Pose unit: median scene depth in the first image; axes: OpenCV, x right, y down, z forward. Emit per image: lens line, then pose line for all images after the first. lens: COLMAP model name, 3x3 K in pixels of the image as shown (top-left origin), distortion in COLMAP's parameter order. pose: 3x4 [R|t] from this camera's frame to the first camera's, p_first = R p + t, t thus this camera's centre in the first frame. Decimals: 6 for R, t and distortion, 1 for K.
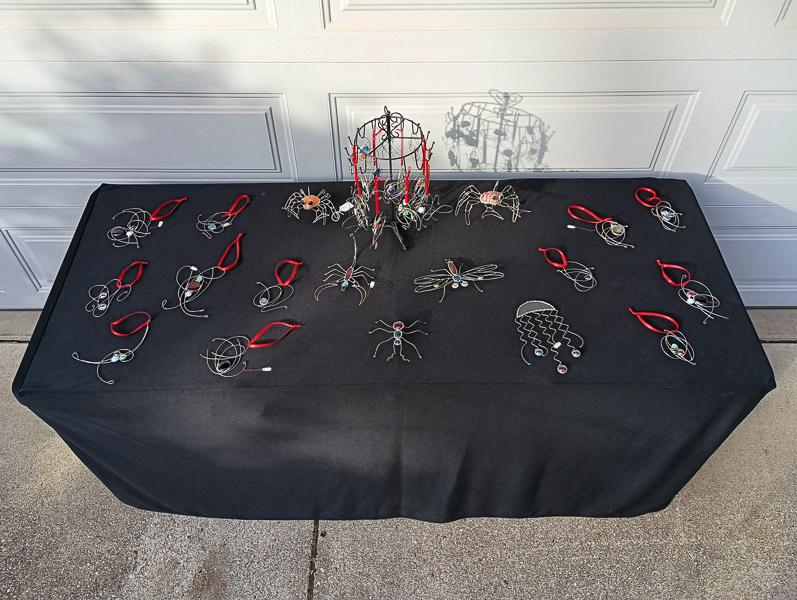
lens RADIAL K [[696.8, 0, 401.4], [0, 696.8, 296.6], [0, 0, 1]] dist [0.012713, -0.011218]
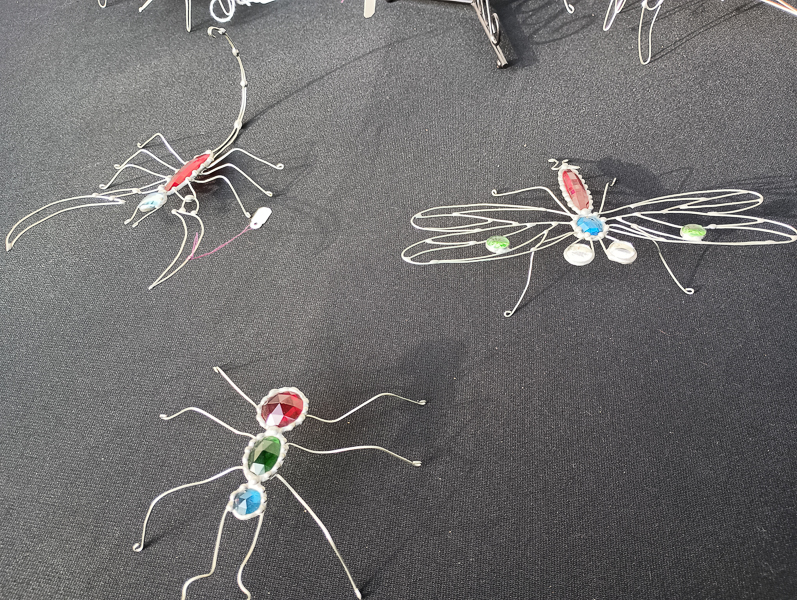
lens RADIAL K [[696.8, 0, 399.6], [0, 696.8, 298.9], [0, 0, 1]] dist [0.012713, -0.011218]
pose [[0.981911, 0.120301, -0.146214, 0.056603], [-0.115688, 0.992492, 0.039687, -0.003436], [0.149891, -0.022053, 0.988457, 0.795940]]
